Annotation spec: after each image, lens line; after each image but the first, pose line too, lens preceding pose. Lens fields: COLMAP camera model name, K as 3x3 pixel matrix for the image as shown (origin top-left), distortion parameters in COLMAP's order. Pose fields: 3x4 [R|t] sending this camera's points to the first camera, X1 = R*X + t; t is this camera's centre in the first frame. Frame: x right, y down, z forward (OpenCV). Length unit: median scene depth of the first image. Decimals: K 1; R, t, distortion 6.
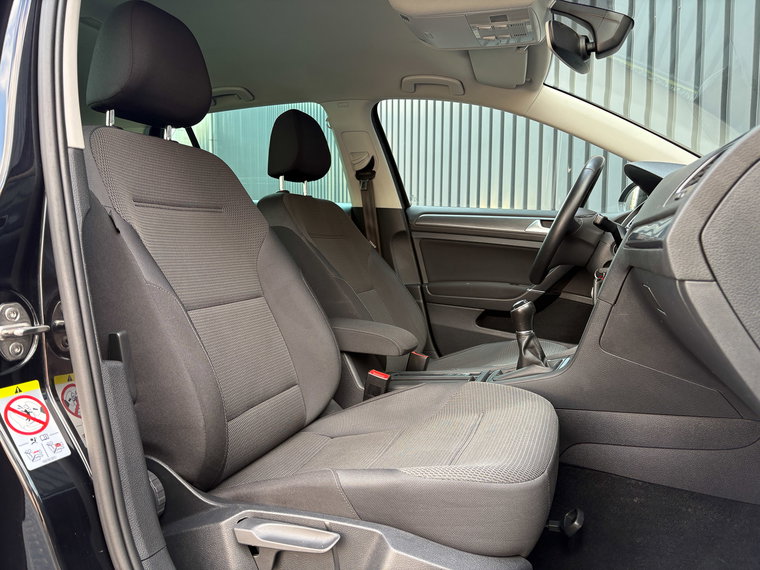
lens RADIAL K [[569.2, 0, 380.0], [0, 569.2, 285.0], [0, 0, 1]] dist [0.000377, -0.000660]
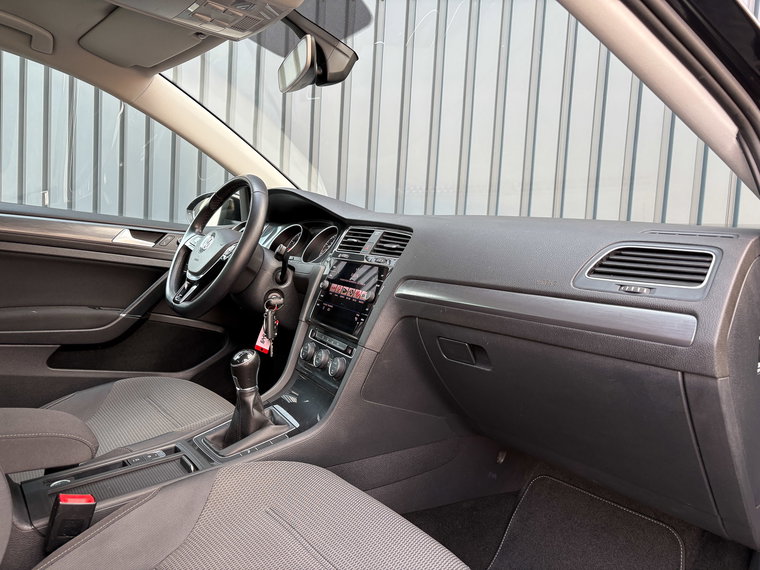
lens RADIAL K [[569.2, 0, 380.0], [0, 569.2, 285.0], [0, 0, 1]] dist [0.000377, -0.000660]
pose [[0.552946, -0.045727, 0.831961, -0.210125], [0.013117, 0.998847, 0.046182, -0.067073], [-0.833114, -0.014623, 0.552909, 0.235538]]
